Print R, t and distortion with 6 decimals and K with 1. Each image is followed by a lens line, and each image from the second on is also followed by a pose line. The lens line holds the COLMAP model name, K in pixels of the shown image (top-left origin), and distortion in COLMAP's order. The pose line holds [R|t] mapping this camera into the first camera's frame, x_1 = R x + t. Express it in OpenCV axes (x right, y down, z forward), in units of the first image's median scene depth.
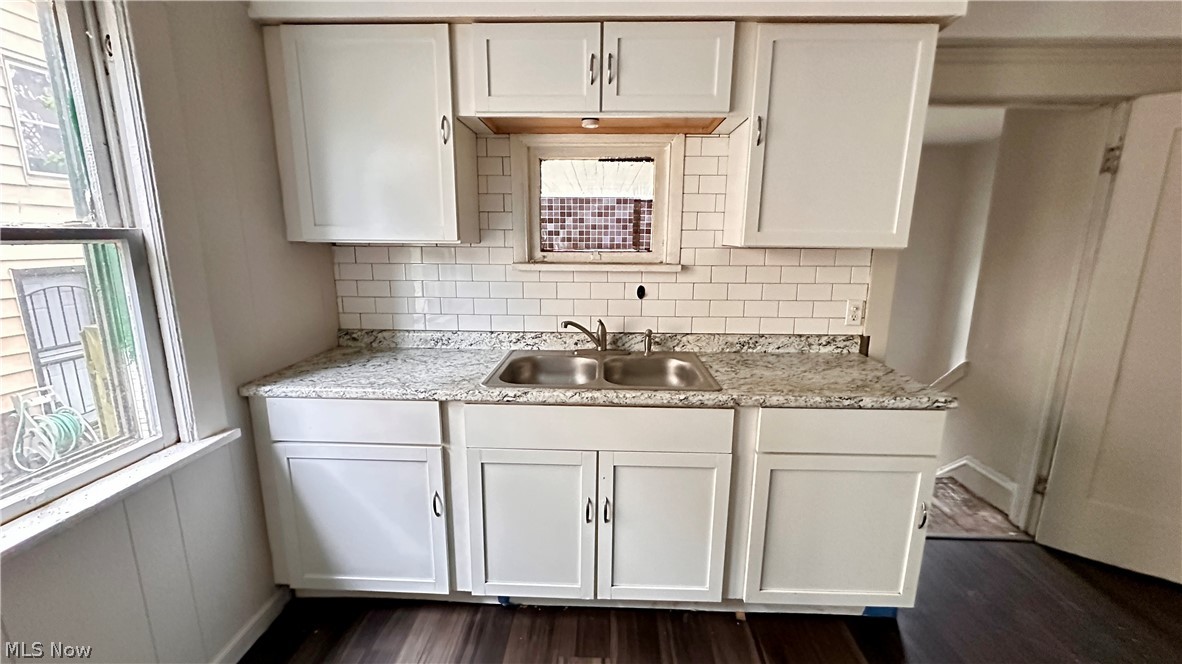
lens RADIAL K [[471.6, 0, 588.6], [0, 471.6, 330.4], [0, 0, 1]] dist [-0.002269, 0.001106]
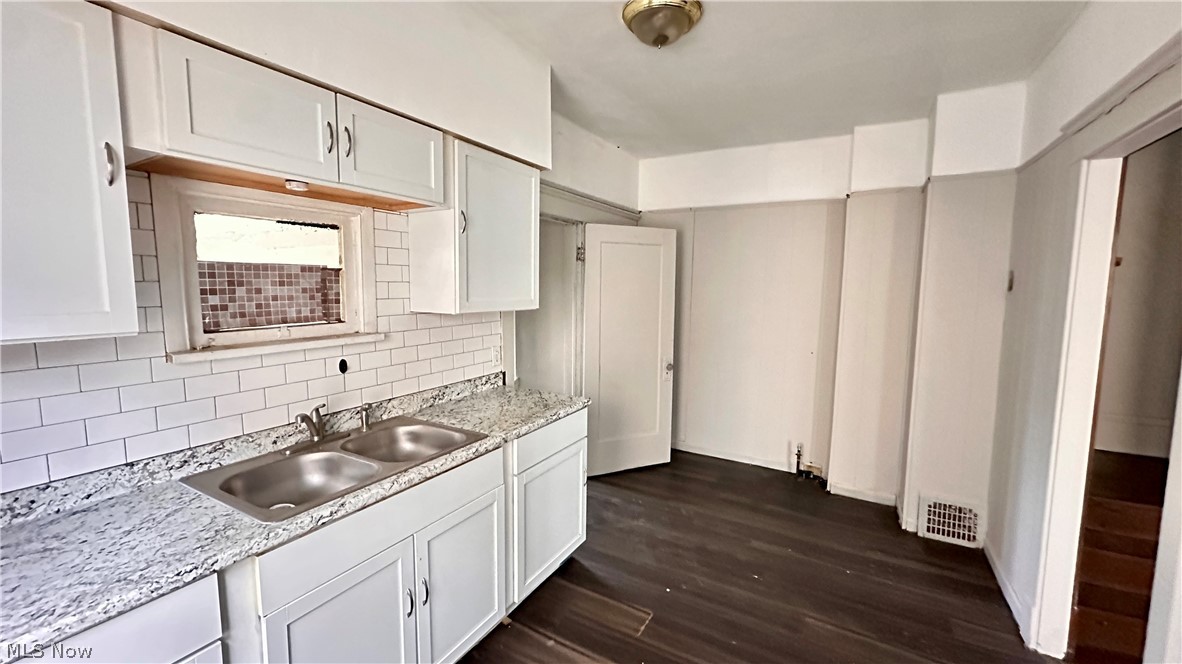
lens RADIAL K [[471.6, 0, 589.7], [0, 471.6, 331.6], [0, 0, 1]] dist [-0.002269, 0.001106]
pose [[0.466780, -0.094472, 0.879313, -0.477838], [0.167424, 0.985738, 0.017030, -0.084014], [-0.868381, 0.139269, 0.475939, 0.130344]]
